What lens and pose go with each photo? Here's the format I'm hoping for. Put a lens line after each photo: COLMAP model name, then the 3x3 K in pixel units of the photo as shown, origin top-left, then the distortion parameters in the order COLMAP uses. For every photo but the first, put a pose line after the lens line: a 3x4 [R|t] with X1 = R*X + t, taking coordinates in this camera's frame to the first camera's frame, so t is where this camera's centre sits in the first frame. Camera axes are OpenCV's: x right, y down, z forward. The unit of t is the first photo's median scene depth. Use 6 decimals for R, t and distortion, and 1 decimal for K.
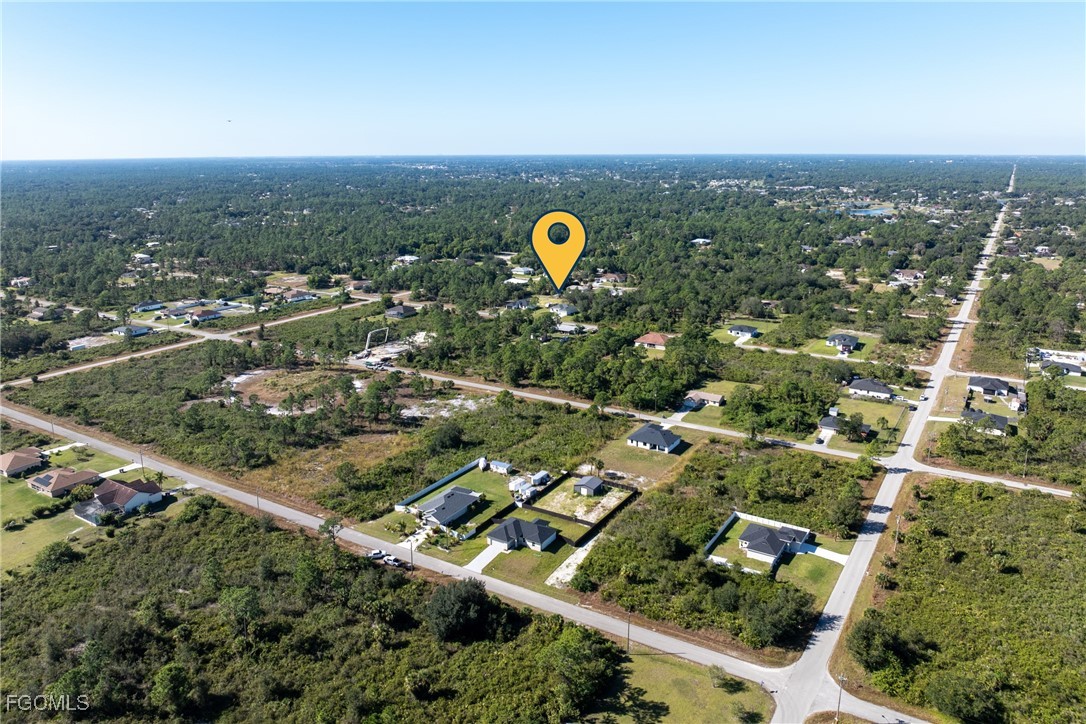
lens RADIAL K [[762.3, 0, 543.0], [0, 762.3, 362.0], [0, 0, 1]] dist [-0.026410, -0.001225]
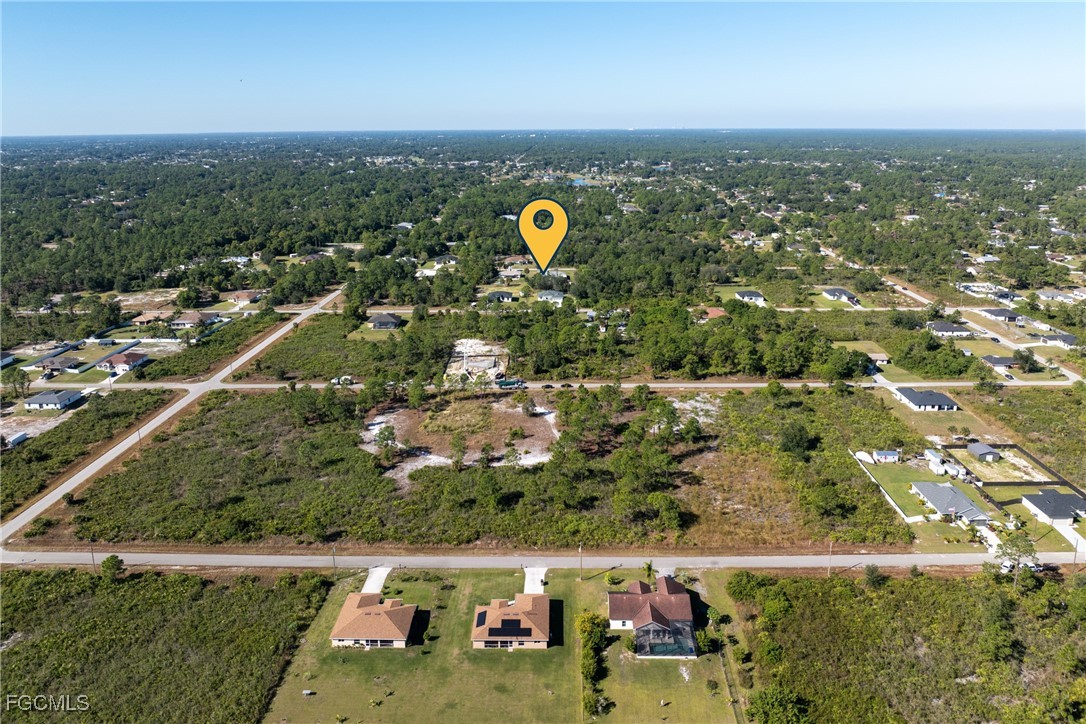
lens RADIAL K [[762.3, 0, 543.0], [0, 762.3, 362.0], [0, 0, 1]] dist [-0.026410, -0.001225]
pose [[0.848695, -0.153343, 0.506164, -0.733541], [0.138948, 0.988074, 0.066361, -0.084243], [-0.510304, 0.014010, 0.859880, 0.332234]]
